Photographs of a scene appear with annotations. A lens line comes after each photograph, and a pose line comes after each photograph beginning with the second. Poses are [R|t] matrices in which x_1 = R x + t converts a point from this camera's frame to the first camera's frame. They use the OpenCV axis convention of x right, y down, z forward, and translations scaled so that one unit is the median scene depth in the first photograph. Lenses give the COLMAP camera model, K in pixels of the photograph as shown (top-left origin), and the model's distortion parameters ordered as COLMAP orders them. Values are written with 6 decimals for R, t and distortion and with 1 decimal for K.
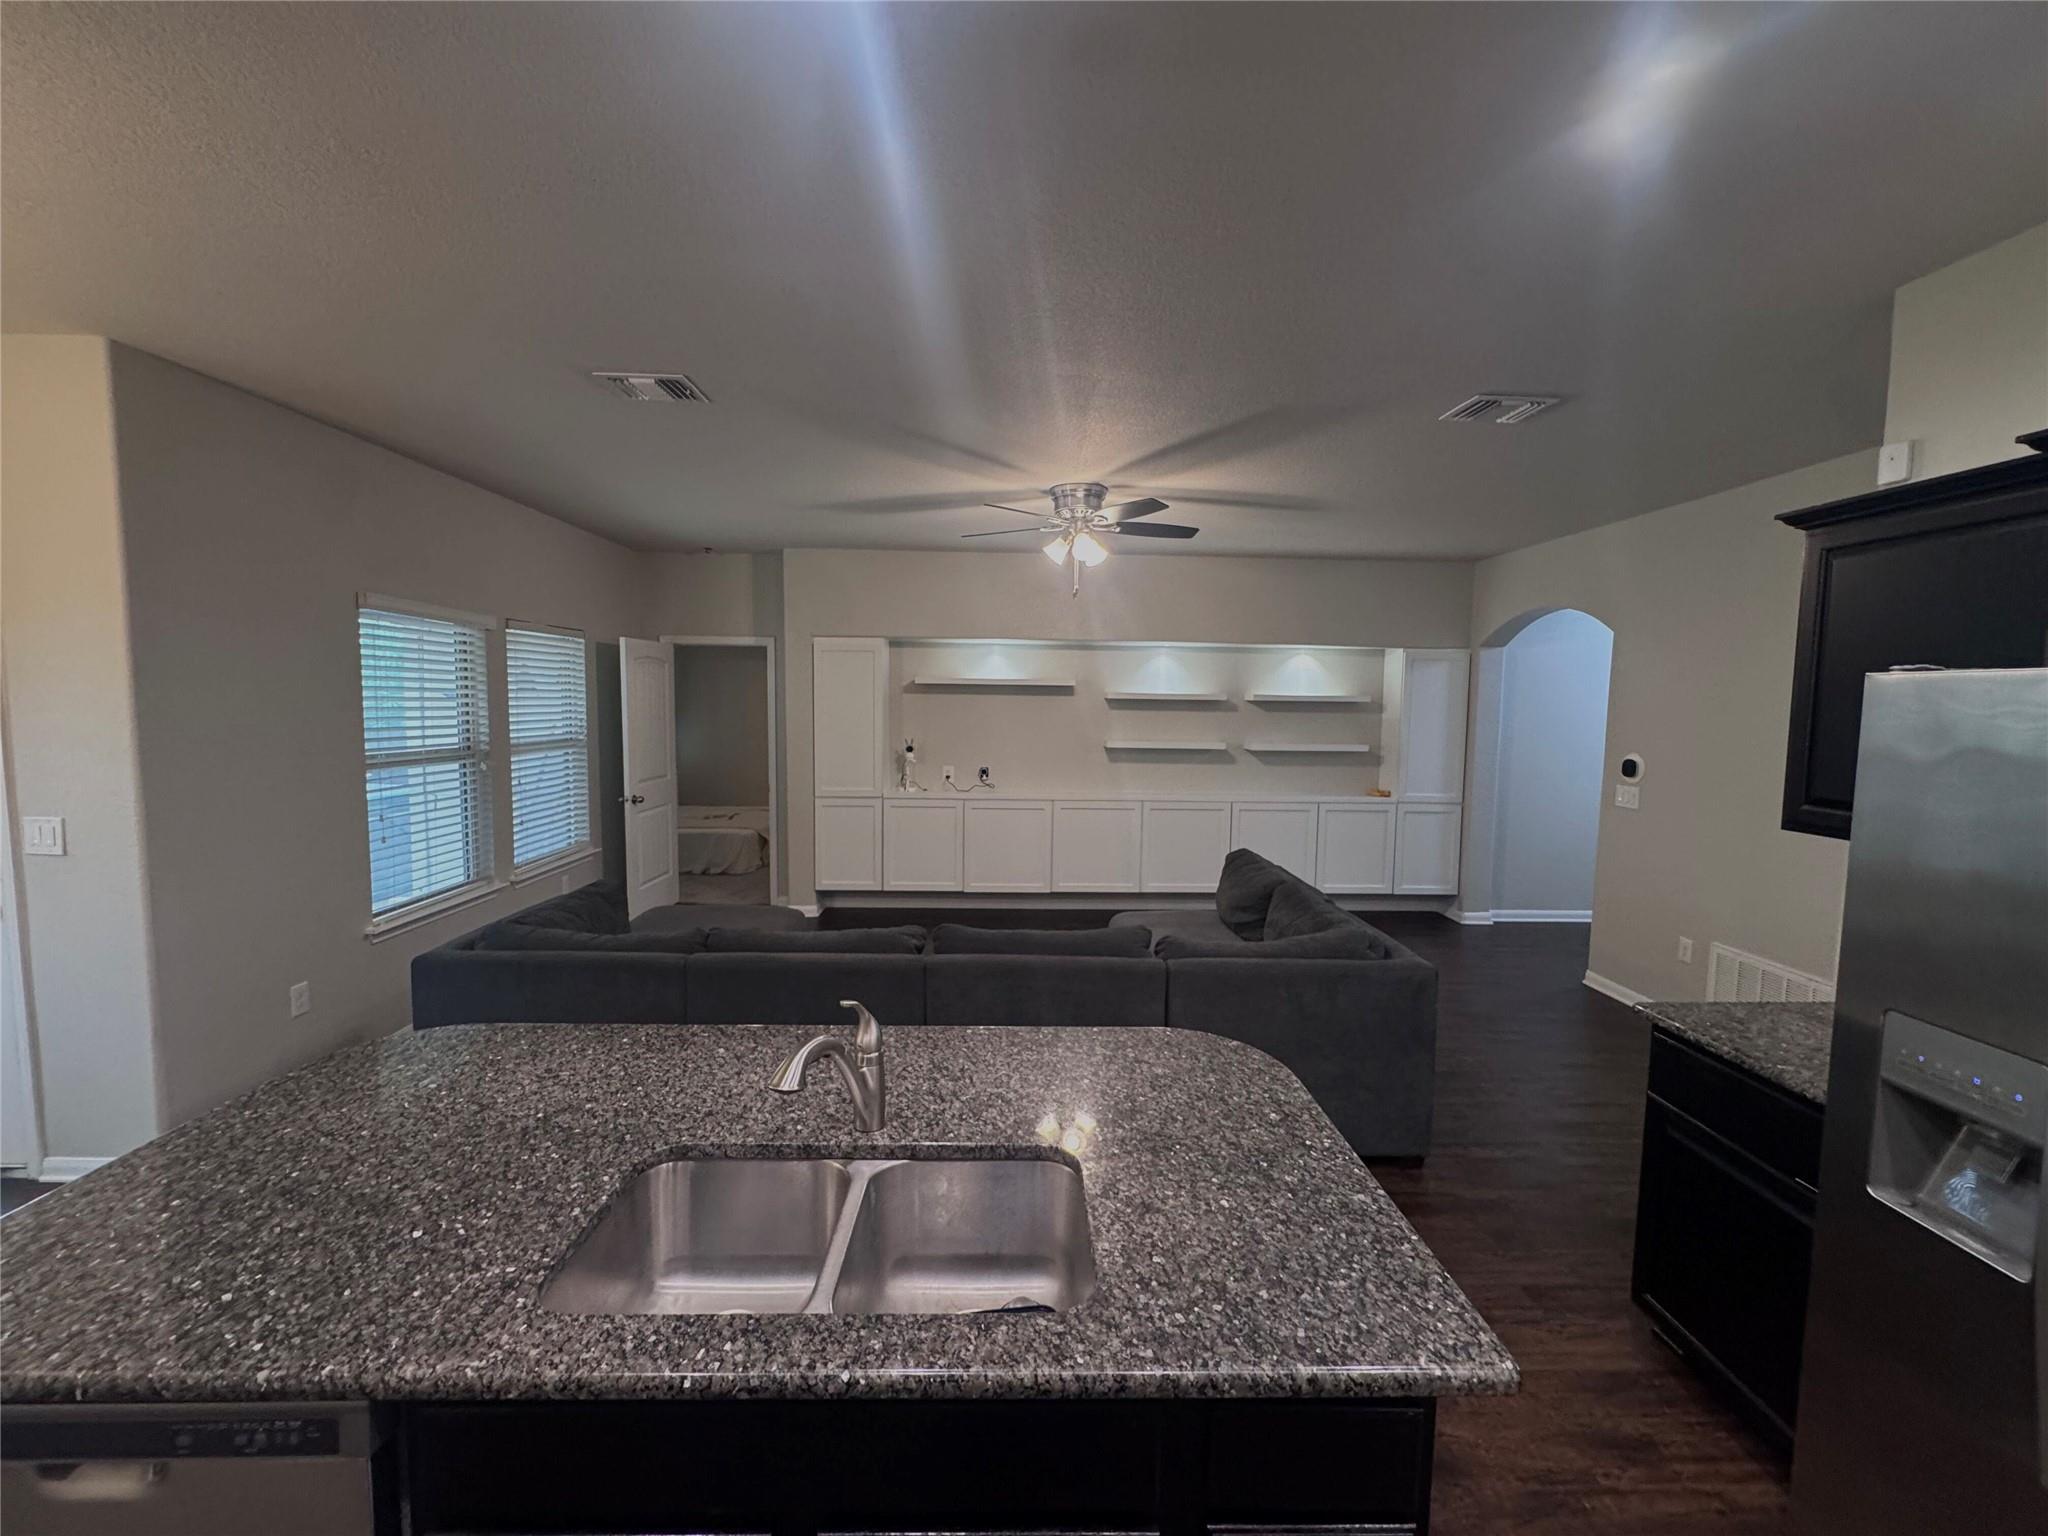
lens RADIAL K [[818.2, 0, 1025.3], [0, 818.2, 762.6], [0, 0, 1]] dist [-0.001481, 0.000385]
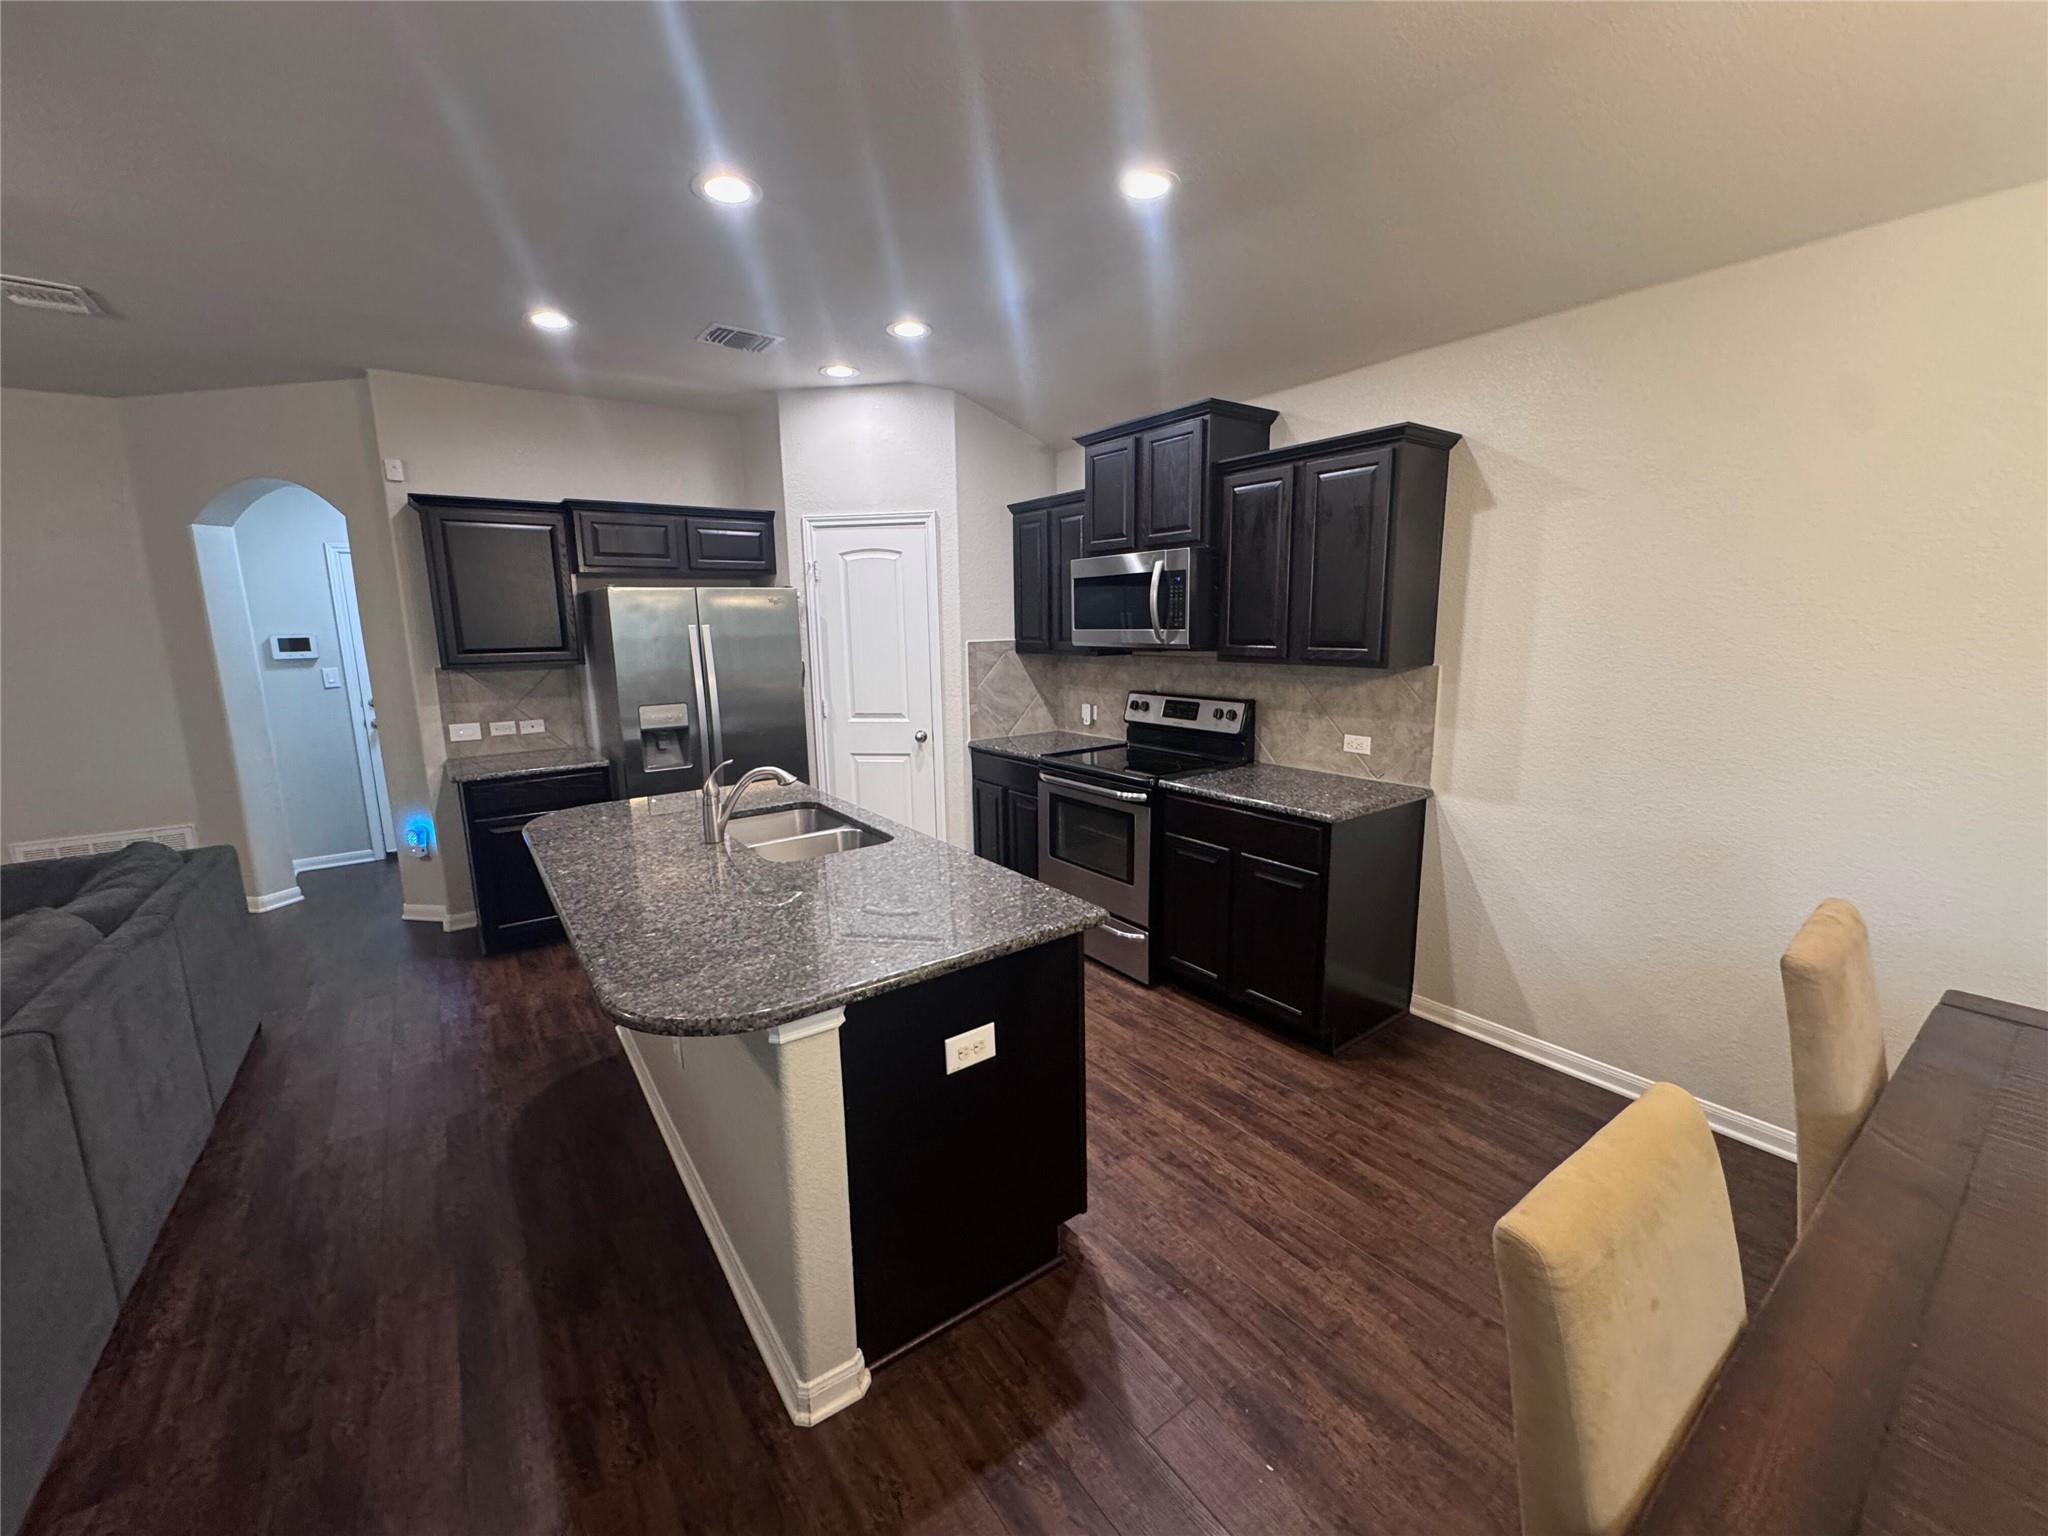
lens RADIAL K [[818.2, 0, 1025.3], [0, 818.2, 762.6], [0, 0, 1]] dist [-0.001481, 0.000385]
pose [[-0.566178, -0.148898, 0.810723, -1.006742], [0.072086, 0.970837, 0.228646, -0.033139], [-0.821125, 0.187896, -0.538933, 0.709598]]
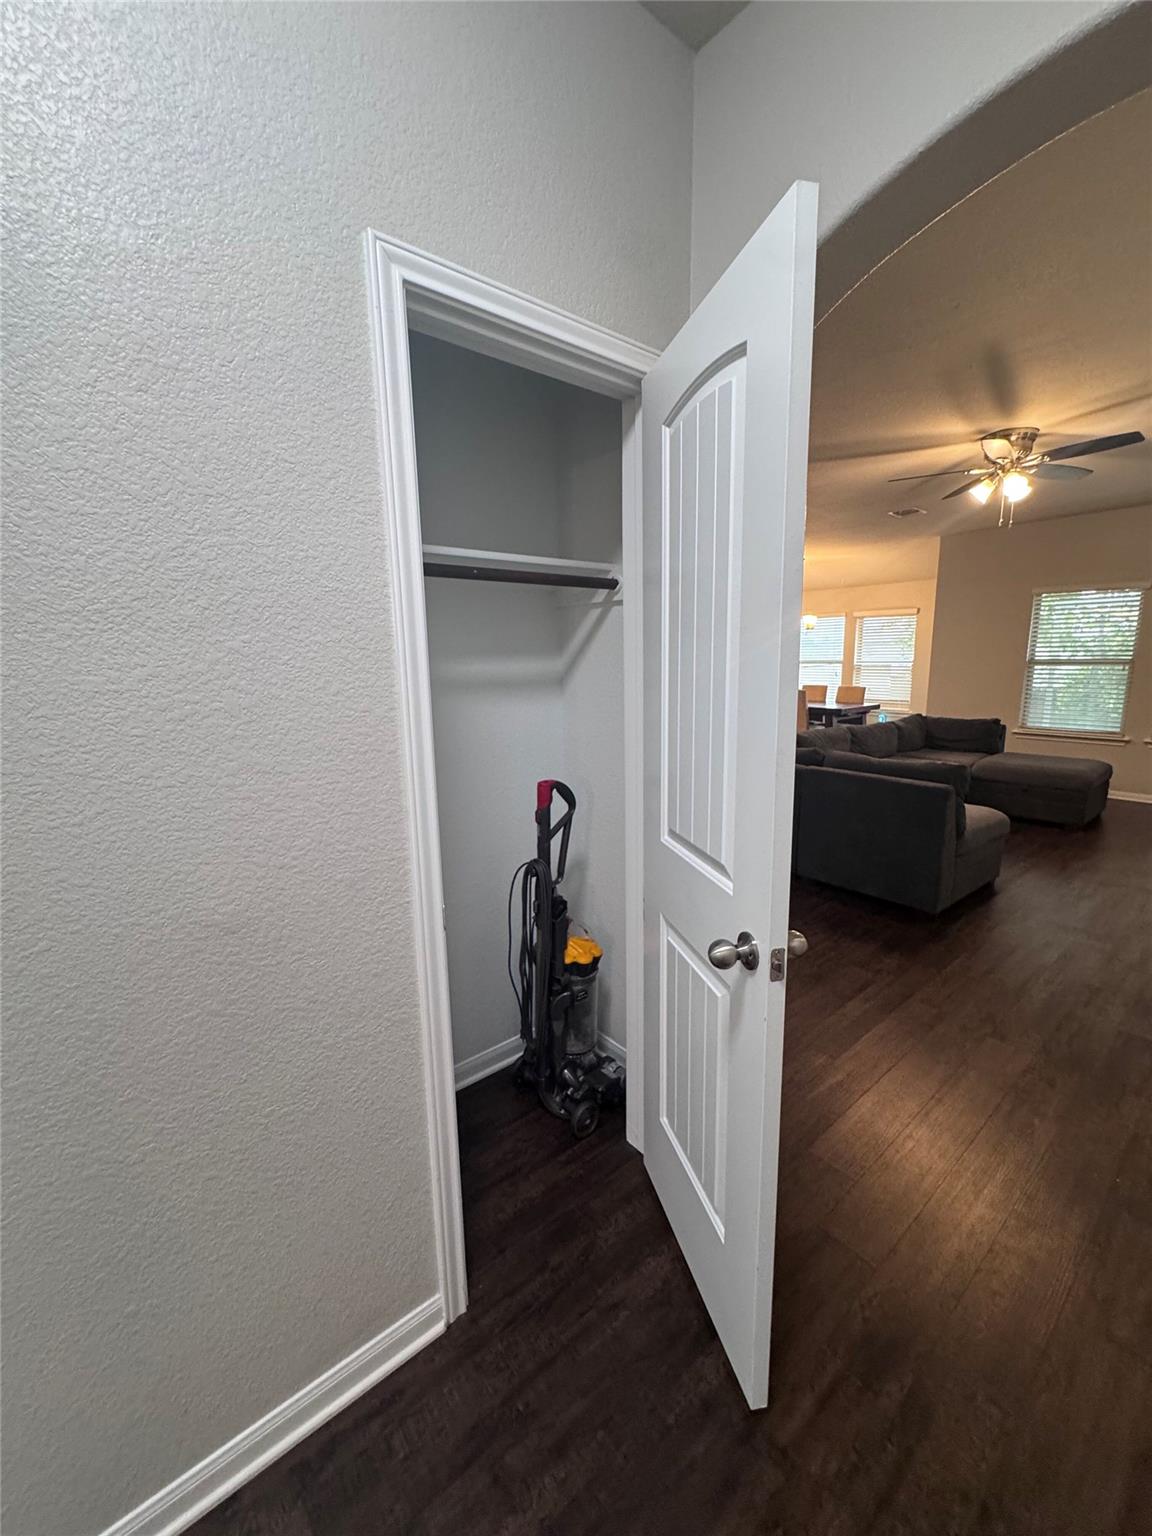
lens RADIAL K [[616.3, 0, 576.0], [0, 616.3, 768.0], [0, 0, 1]] dist [-0.002623, -0.000195]
pose [[-0.789570, 0.102200, -0.605091, 1.747569], [-0.044366, 0.973947, 0.222392, -0.046644], [0.612055, 0.202439, -0.764465, 2.093272]]
